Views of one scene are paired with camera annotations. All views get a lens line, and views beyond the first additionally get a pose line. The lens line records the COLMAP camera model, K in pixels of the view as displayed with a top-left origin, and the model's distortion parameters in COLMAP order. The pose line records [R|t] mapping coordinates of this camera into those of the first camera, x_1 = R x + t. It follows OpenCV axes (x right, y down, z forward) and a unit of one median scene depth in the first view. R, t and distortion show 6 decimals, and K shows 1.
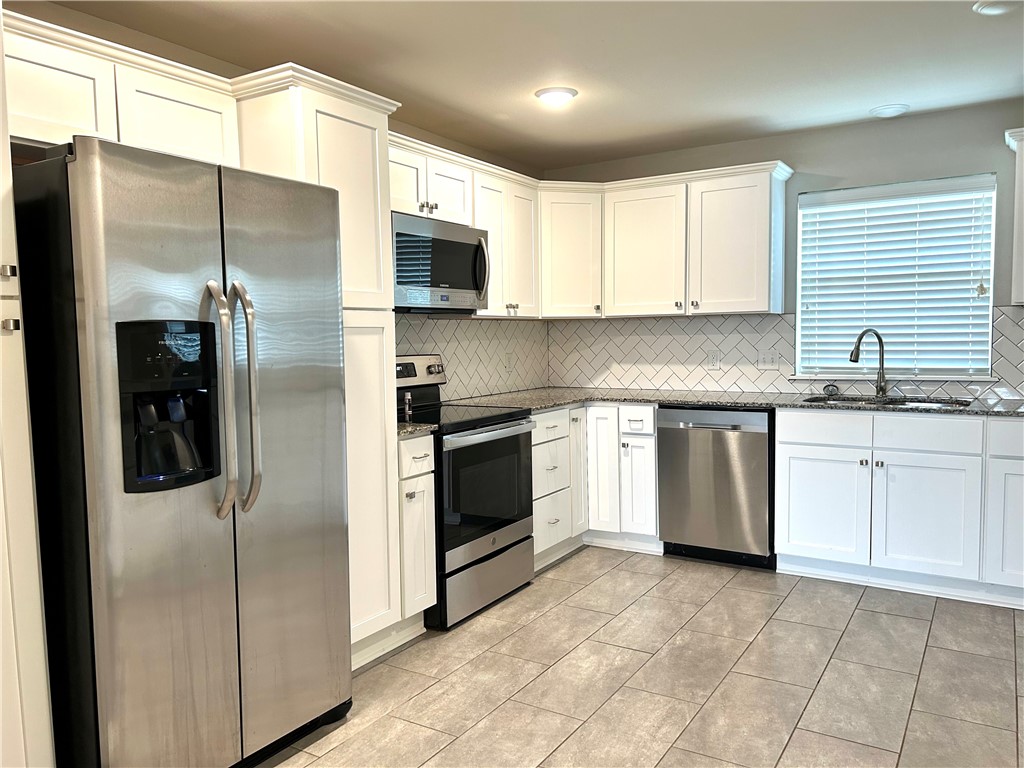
lens RADIAL K [[767.9, 0, 516.8], [0, 767.9, 391.0], [0, 0, 1]] dist [0.074050, -0.085277]
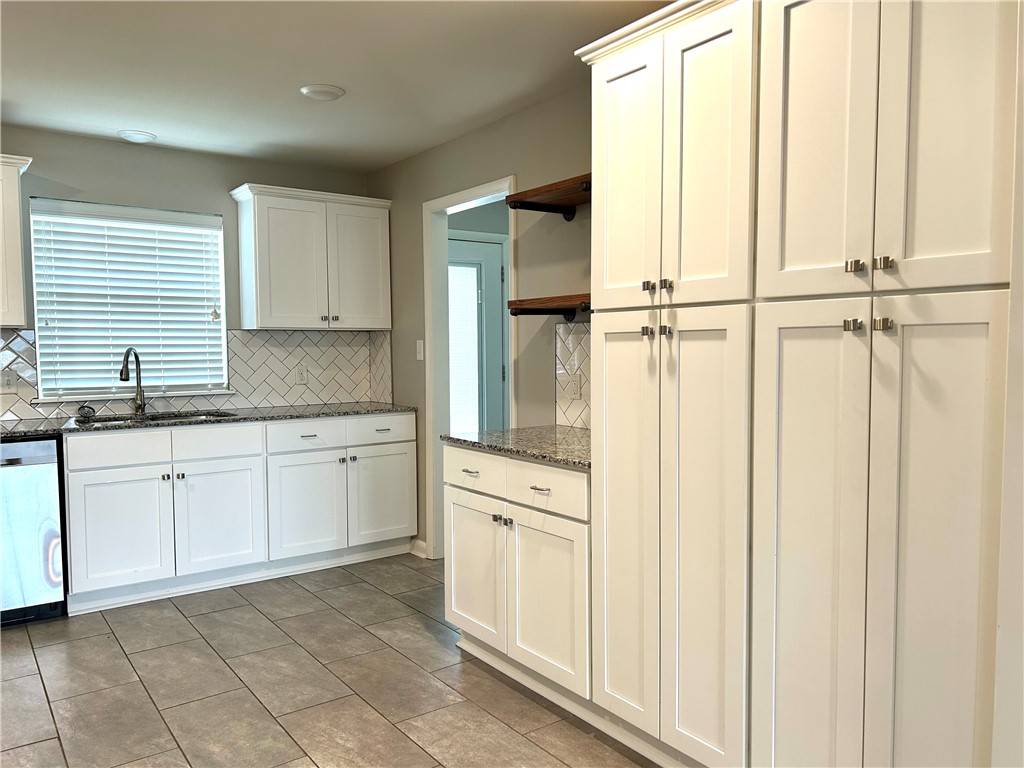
lens RADIAL K [[767.9, 0, 518.4], [0, 767.9, 392.3], [0, 0, 1]] dist [0.074050, -0.085277]
pose [[0.366358, -0.041027, 0.929569, -0.315404], [0.070543, 0.997377, 0.016218, -0.003225], [-0.927796, 0.059633, 0.368291, 0.176030]]
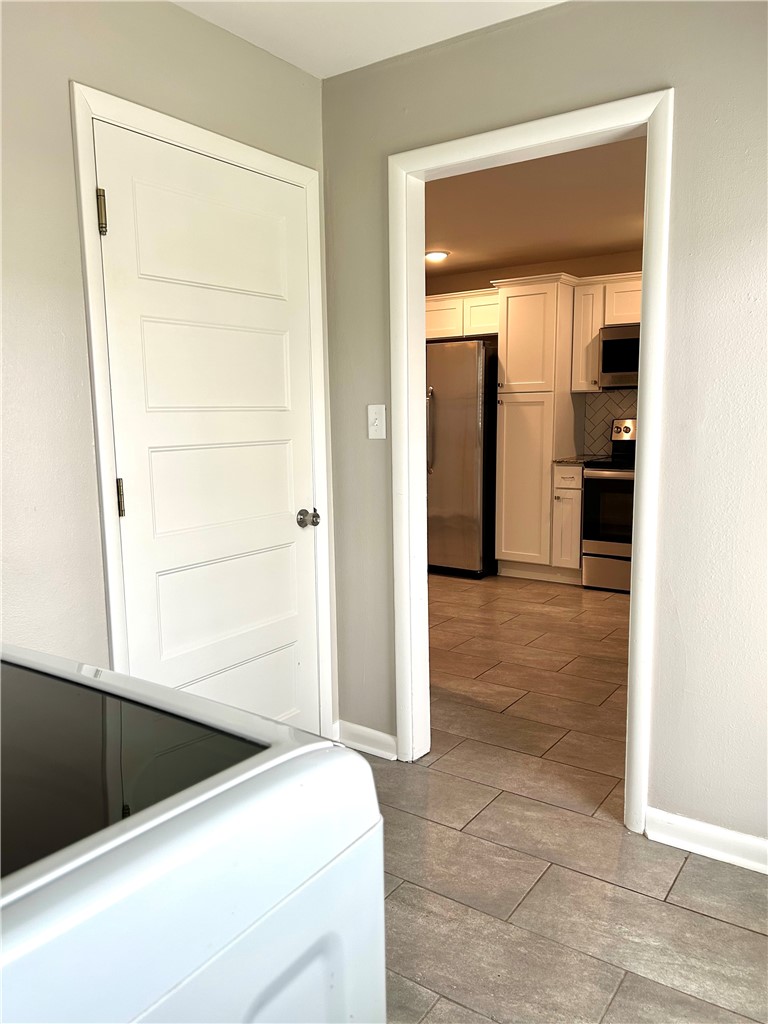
lens RADIAL K [[767.9, 0, 376.6], [0, 767.9, 515.0], [0, 0, 1]] dist [0.074050, -0.085277]
pose [[-0.056119, 0.156913, -0.986017, 1.315220], [-0.059743, 0.985276, 0.160196, -0.067137], [0.996635, 0.067898, -0.045918, 0.541235]]
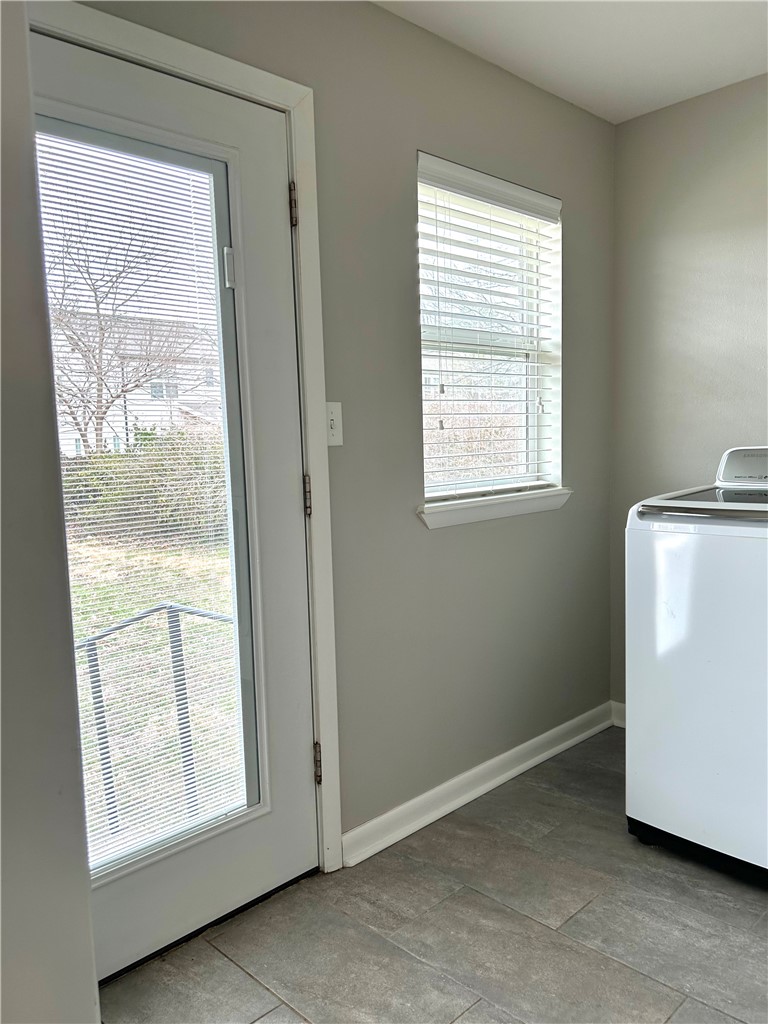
lens RADIAL K [[767.9, 0, 384.1], [0, 767.9, 506.7], [0, 0, 1]] dist [0.074050, -0.085277]
pose [[0.225809, -0.065665, 0.971956, 0.560845], [0.097870, 0.994207, 0.044430, -0.028547], [-0.969243, 0.085093, 0.230927, 0.575155]]
